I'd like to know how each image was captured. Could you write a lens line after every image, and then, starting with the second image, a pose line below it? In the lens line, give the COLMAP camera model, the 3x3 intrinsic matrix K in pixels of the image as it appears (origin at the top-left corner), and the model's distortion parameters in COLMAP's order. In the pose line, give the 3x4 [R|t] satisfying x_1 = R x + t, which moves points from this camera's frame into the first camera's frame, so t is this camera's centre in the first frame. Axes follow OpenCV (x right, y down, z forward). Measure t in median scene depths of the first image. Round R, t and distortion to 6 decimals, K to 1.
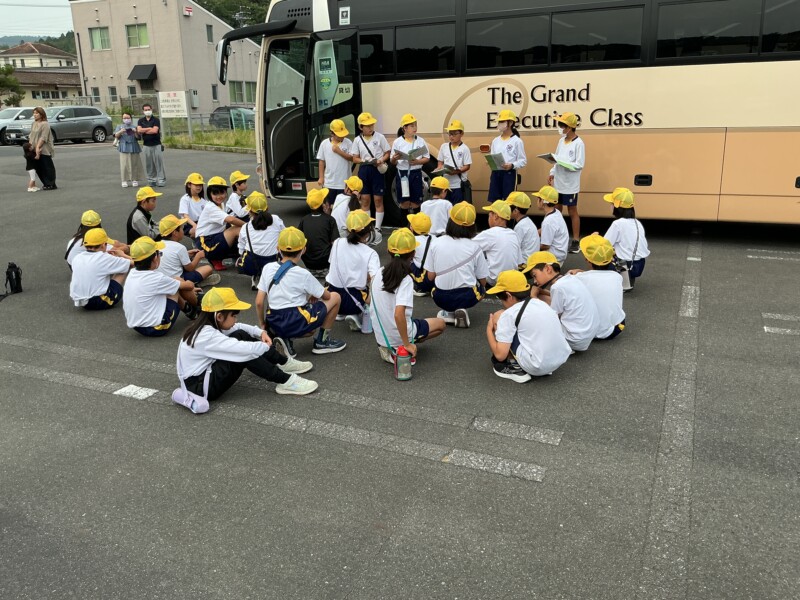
lens RADIAL K [[655.7, 0, 399.9], [0, 655.7, 312.3], [0, 0, 1]] dist [0.031589, -0.091895]
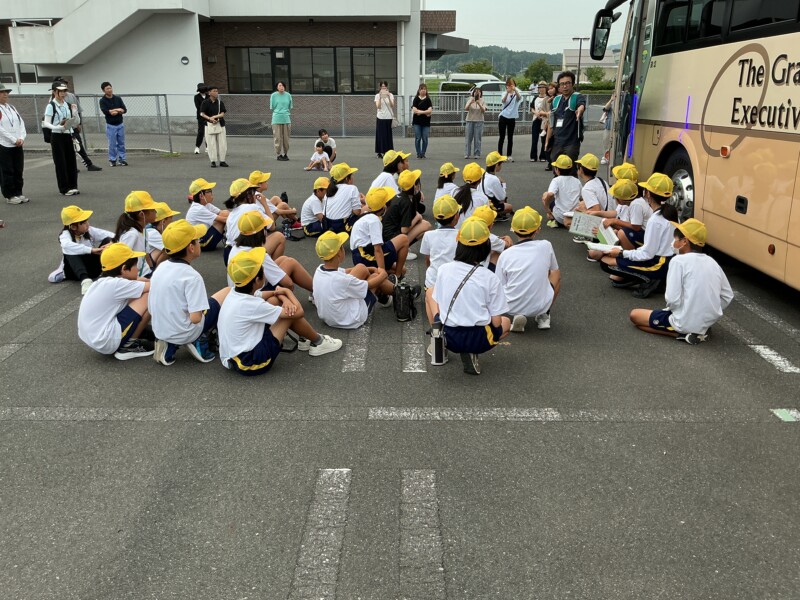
lens RADIAL K [[655.7, 0, 399.9], [0, 655.7, 312.3], [0, 0, 1]] dist [0.031589, -0.091895]
pose [[0.412092, 0.310185, -0.856718, 0.643166], [-0.279853, 0.937907, 0.204968, -0.151497], [0.867100, 0.155289, 0.473310, 0.458051]]
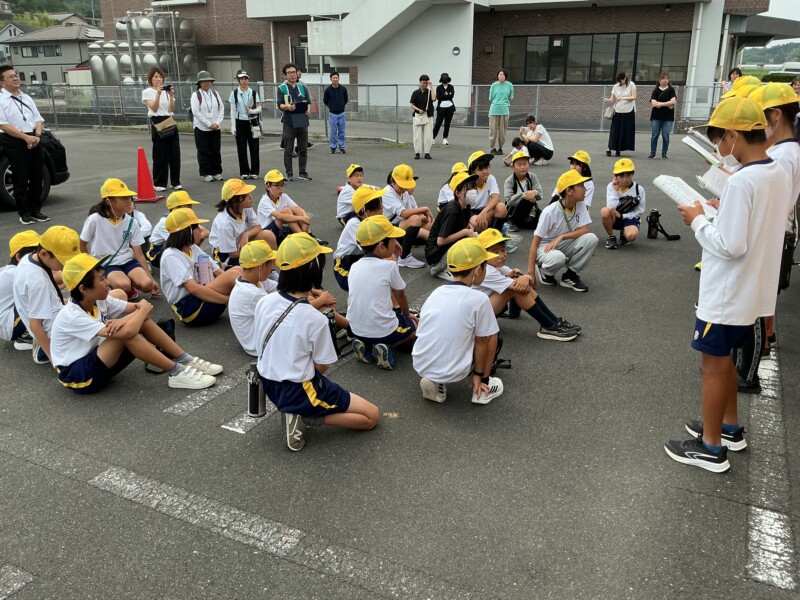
lens RADIAL K [[655.7, 0, 399.9], [0, 655.7, 312.3], [0, 0, 1]] dist [0.031589, -0.091895]
pose [[-0.038223, 0.349001, -0.936343, 0.576691], [-0.293893, 0.891658, 0.344343, -0.238502], [0.955074, 0.288347, 0.068487, 0.757069]]
